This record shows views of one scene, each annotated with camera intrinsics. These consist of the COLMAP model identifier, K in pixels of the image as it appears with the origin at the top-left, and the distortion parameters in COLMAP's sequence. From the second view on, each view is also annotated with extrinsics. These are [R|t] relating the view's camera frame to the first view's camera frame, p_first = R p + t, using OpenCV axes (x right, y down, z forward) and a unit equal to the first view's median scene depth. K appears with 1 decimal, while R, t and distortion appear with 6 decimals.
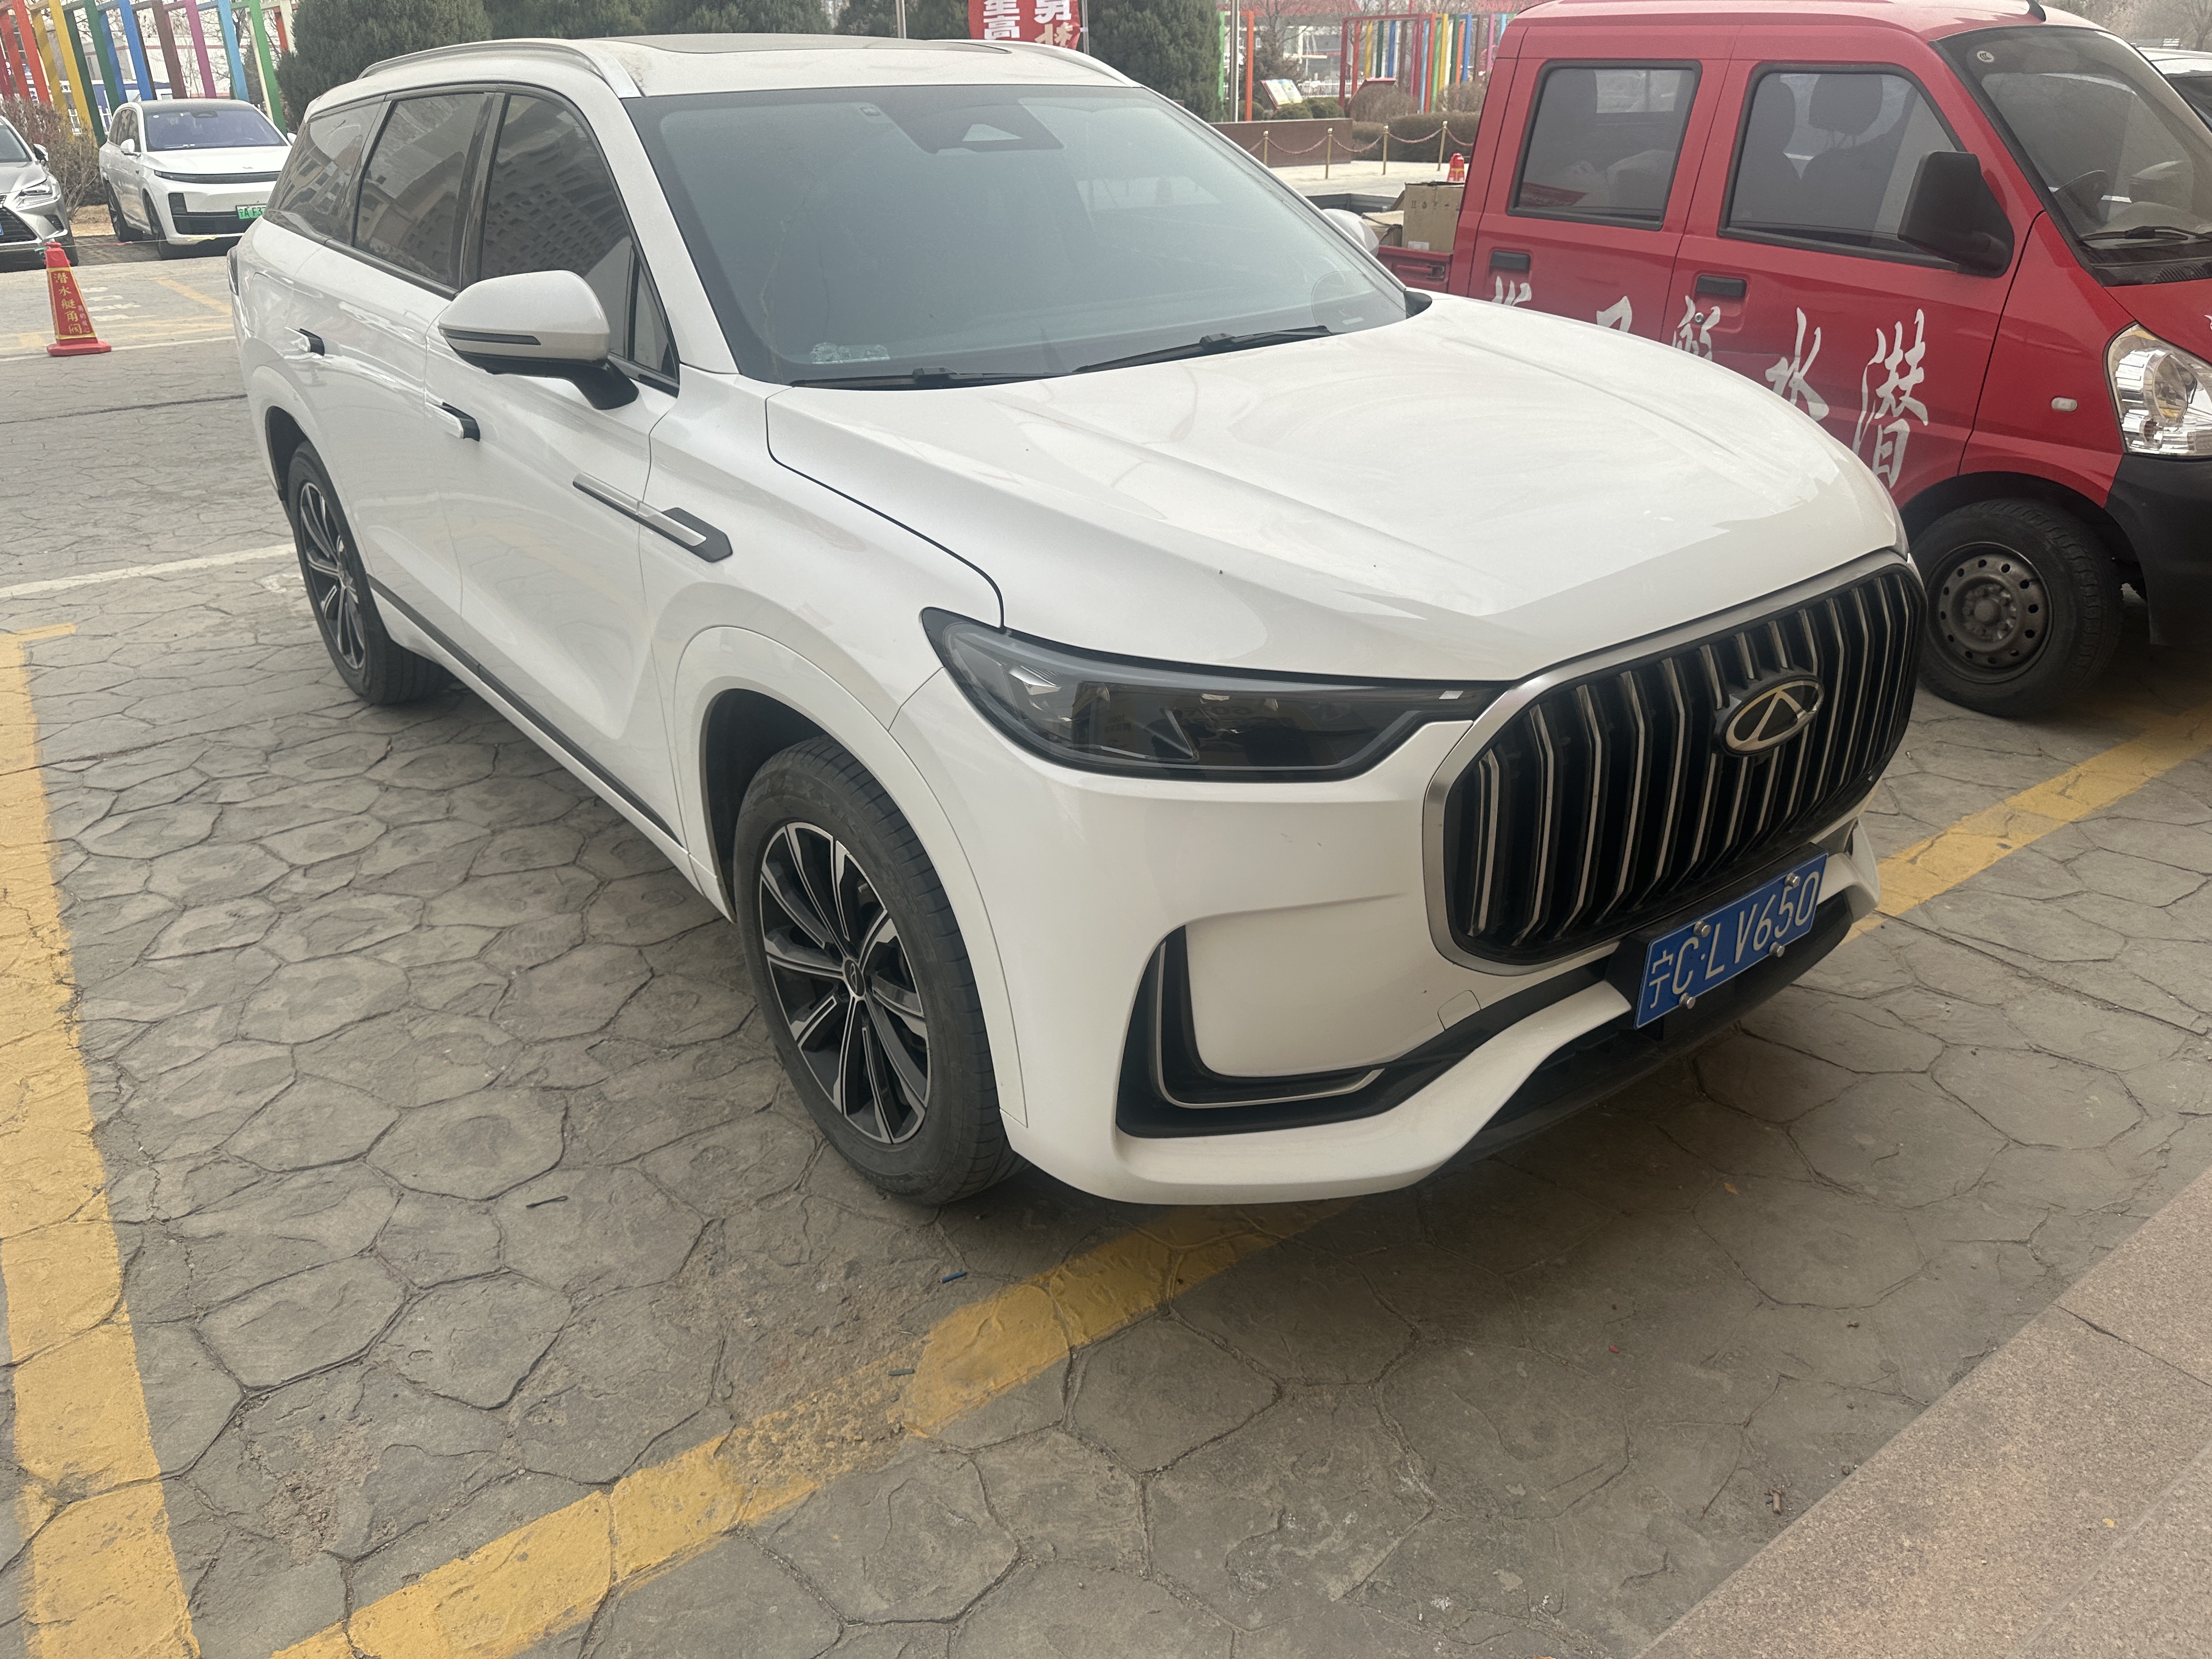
lens RADIAL K [[1620.7, 0, 1106.0], [0, 1620.7, 829.5], [0, 0, 1]] dist [0.004944, 0.001694]
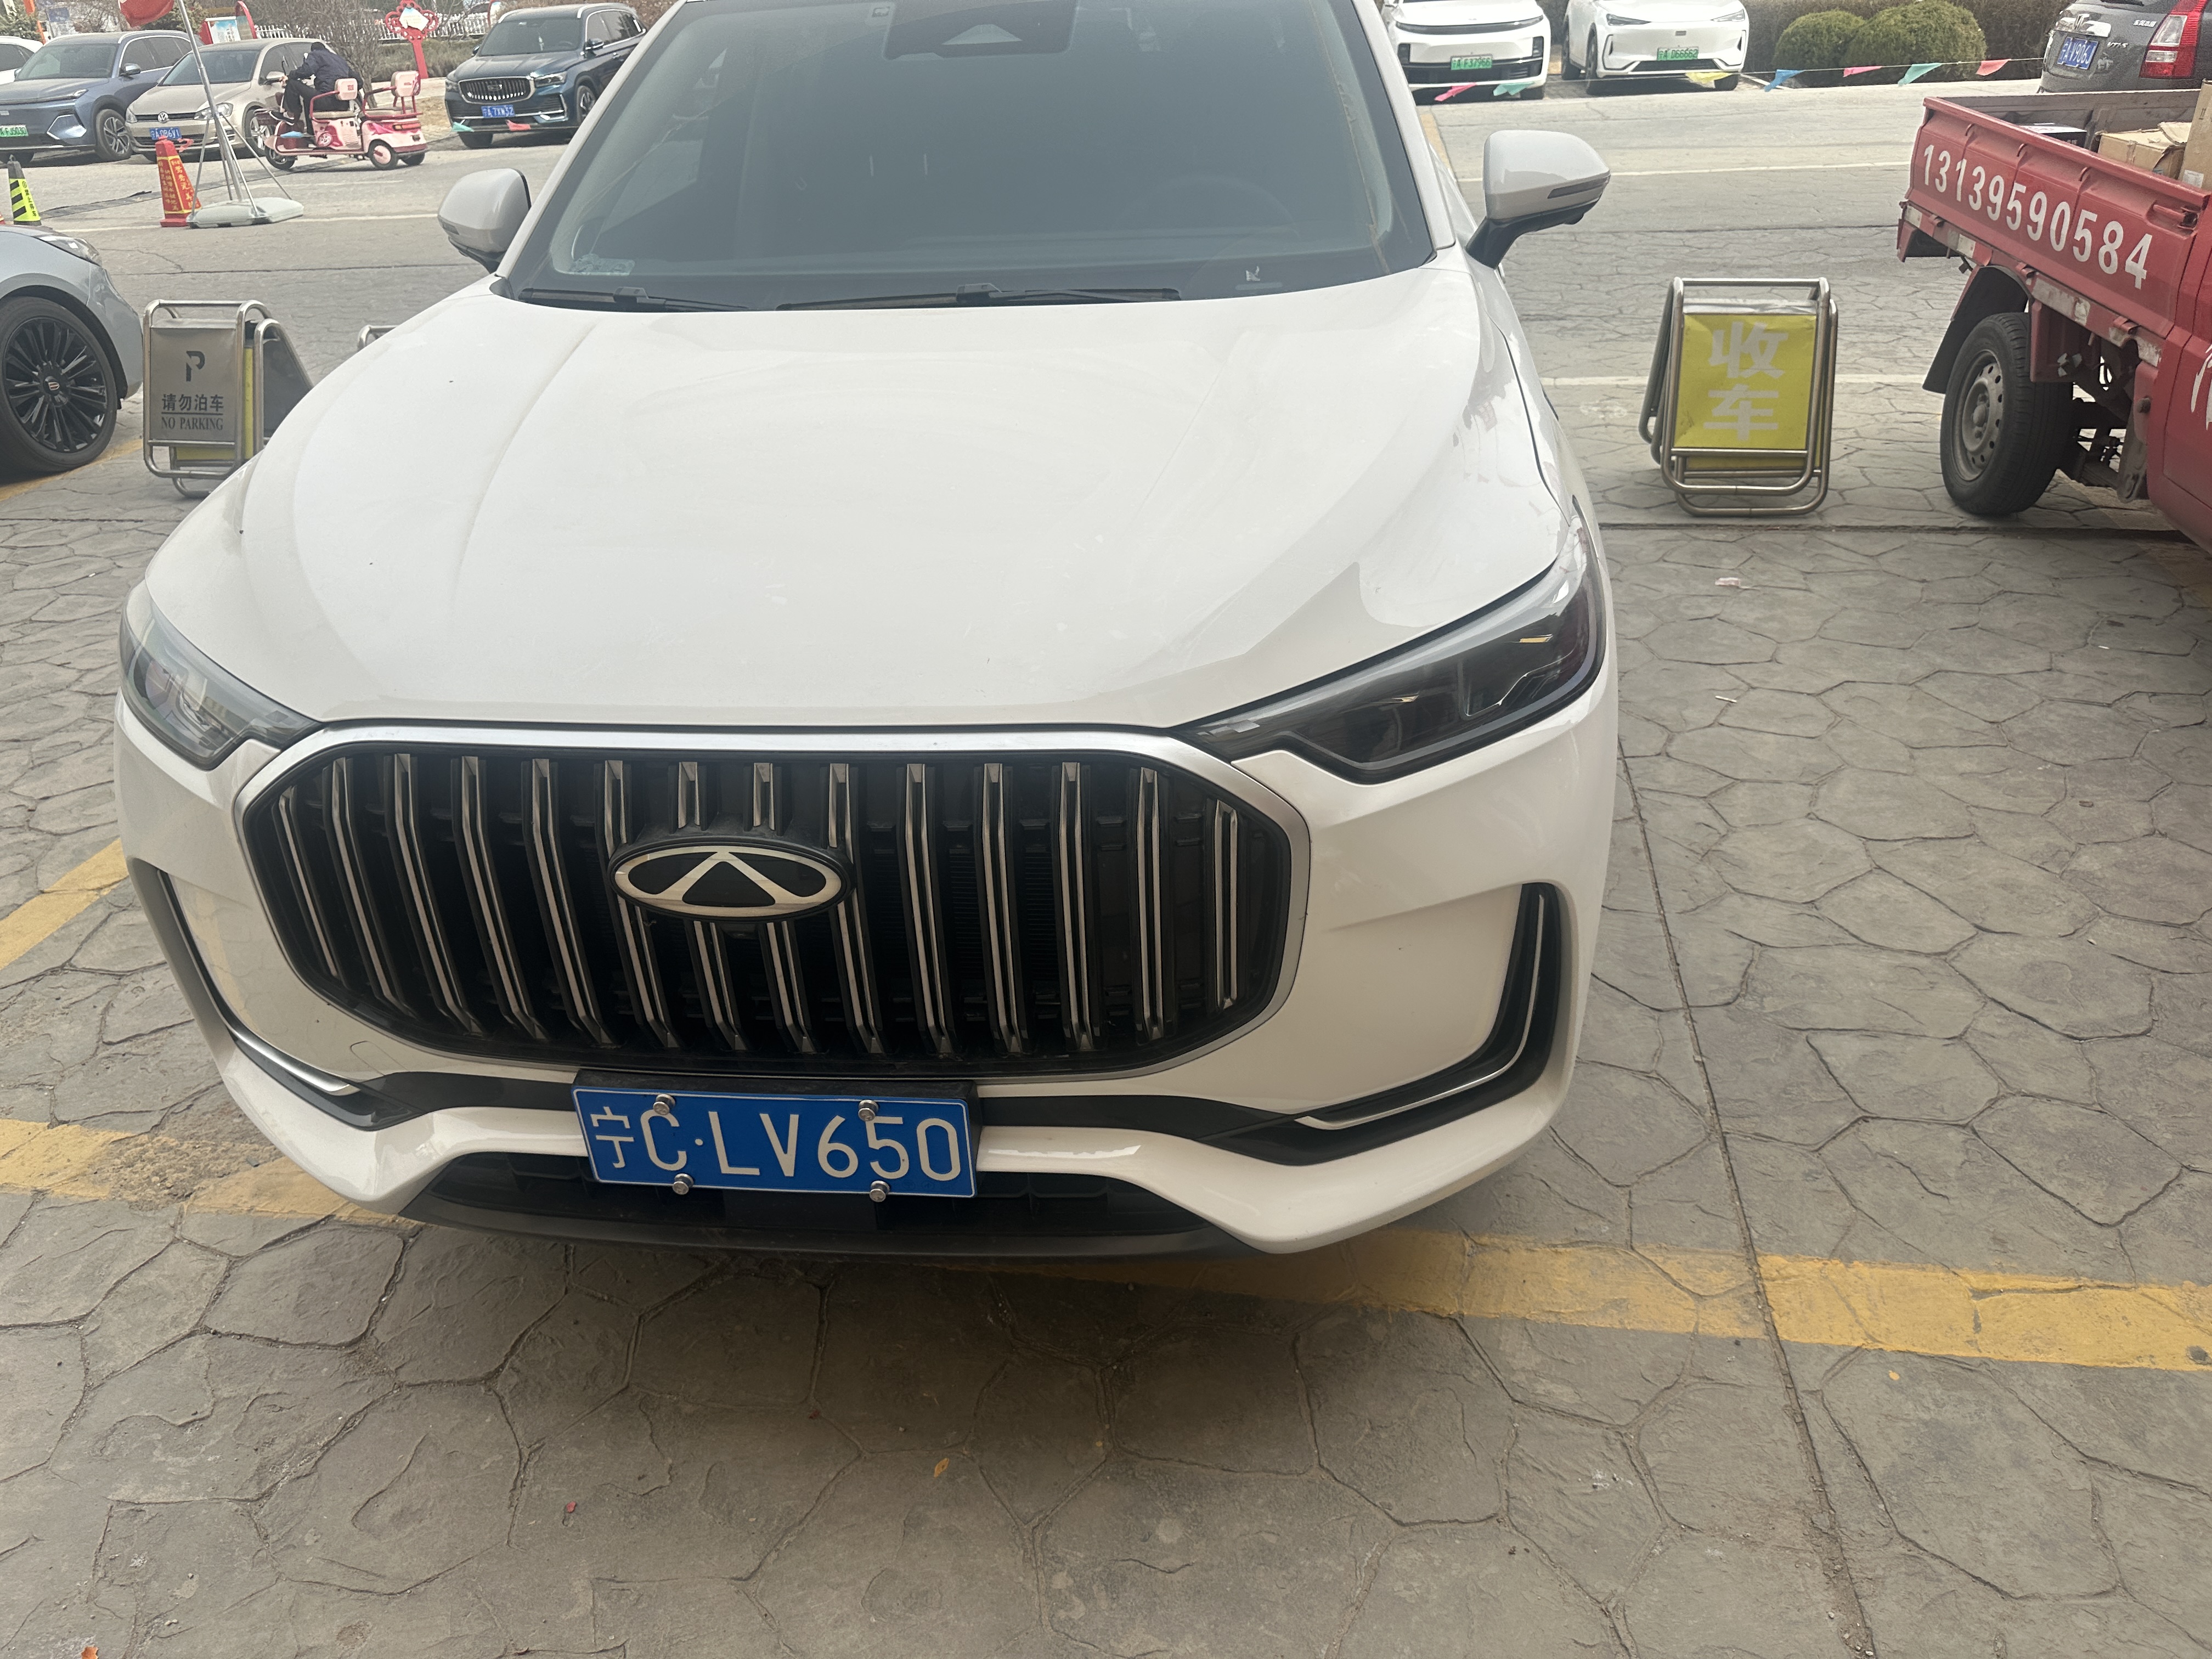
lens RADIAL K [[1620.7, 0, 1106.0], [0, 1620.7, 829.5], [0, 0, 1]] dist [0.004944, 0.001694]
pose [[0.685726, 0.316398, -0.655493, 1.019481], [-0.258200, 0.947750, 0.187357, -0.279969], [0.680523, 0.040773, 0.731591, 0.565996]]
